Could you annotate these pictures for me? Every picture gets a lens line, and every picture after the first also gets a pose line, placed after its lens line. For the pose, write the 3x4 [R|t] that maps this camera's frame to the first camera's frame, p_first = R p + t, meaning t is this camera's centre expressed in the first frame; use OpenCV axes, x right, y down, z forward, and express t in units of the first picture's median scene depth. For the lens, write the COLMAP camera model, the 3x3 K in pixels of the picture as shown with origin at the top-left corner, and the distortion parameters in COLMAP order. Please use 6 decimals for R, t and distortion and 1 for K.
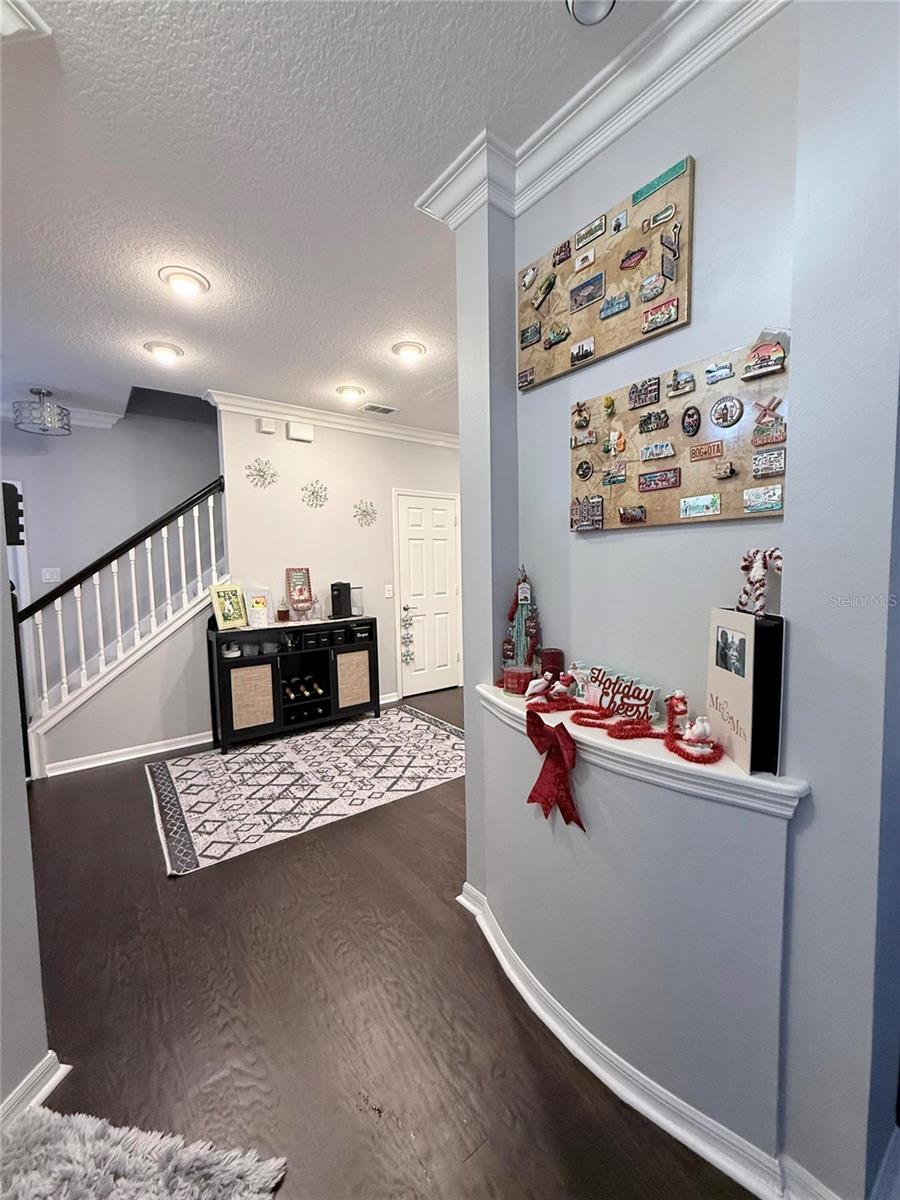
lens RADIAL K [[475.7, 0, 450.2], [0, 475.7, 595.8], [0, 0, 1]] dist [-0.000798, 0.000034]
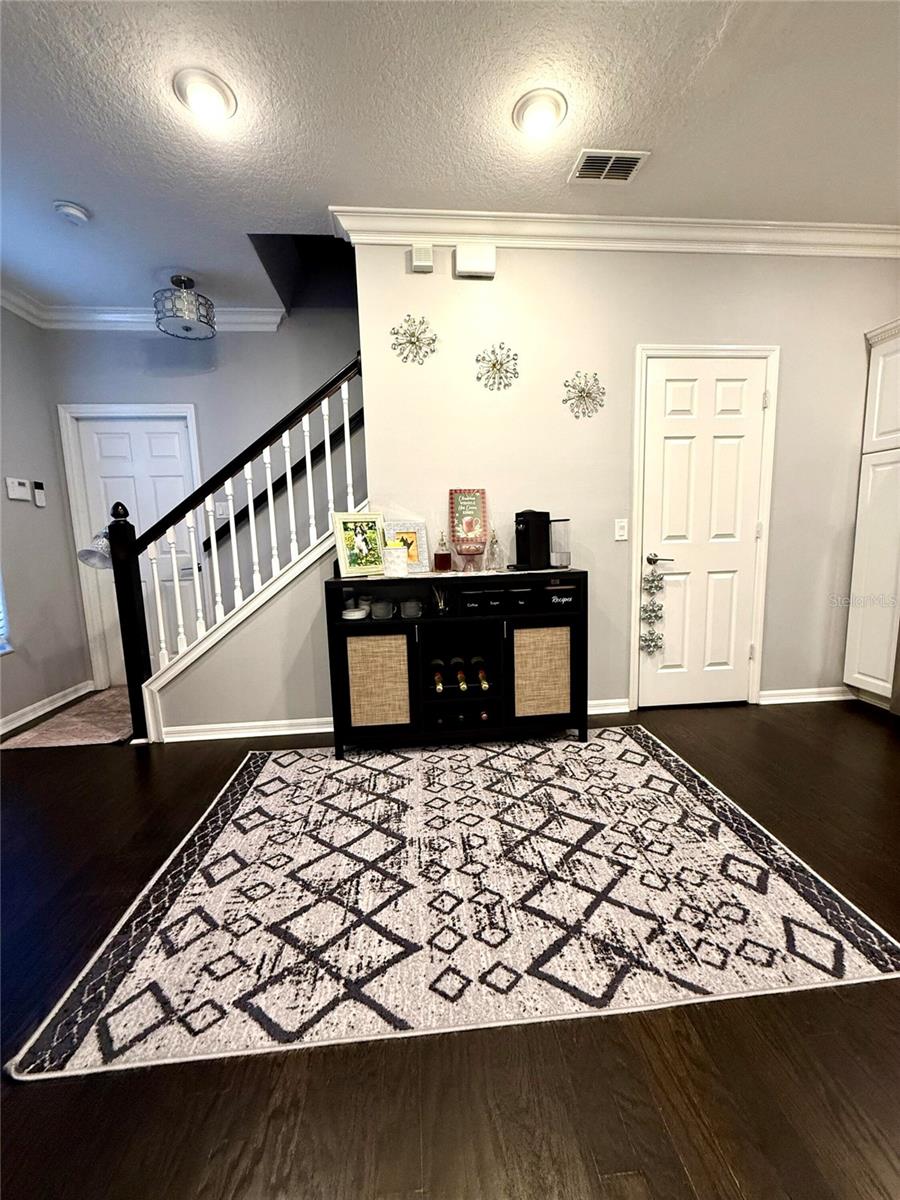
lens RADIAL K [[475.7, 0, 450.2], [0, 475.7, 595.8], [0, 0, 1]] dist [-0.000798, 0.000034]
pose [[0.850494, 0.063267, -0.522166, 0.004636], [-0.023717, 0.996343, 0.082088, 0.040467], [0.525450, -0.057431, 0.848884, 0.534418]]
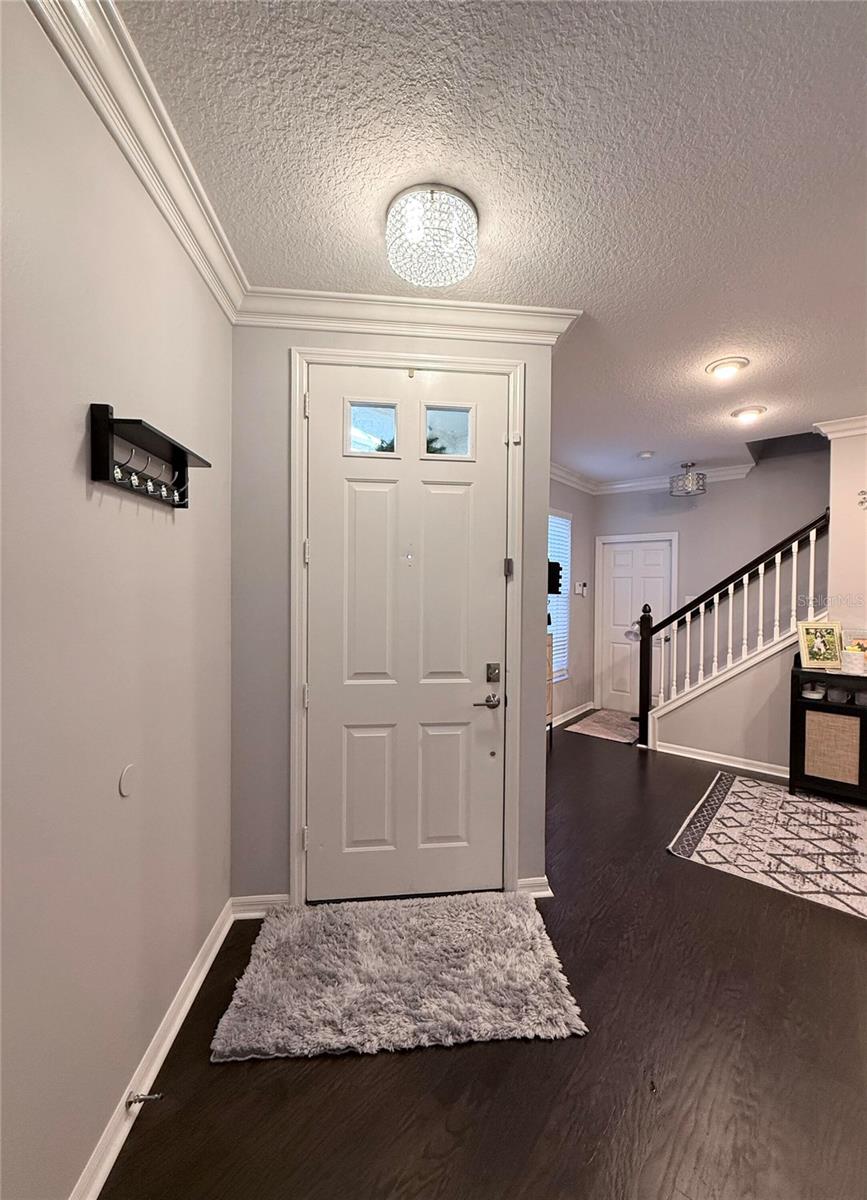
lens RADIAL K [[477.2, 0, 451.7], [0, 477.2, 594.2], [0, 0, 1]] dist [-0.000104, -0.000161]
pose [[0.255823, 0.036651, -0.966029, 0.289234], [-0.080256, 0.996637, 0.016558, -0.038808], [0.963386, 0.073294, 0.257904, 0.044953]]
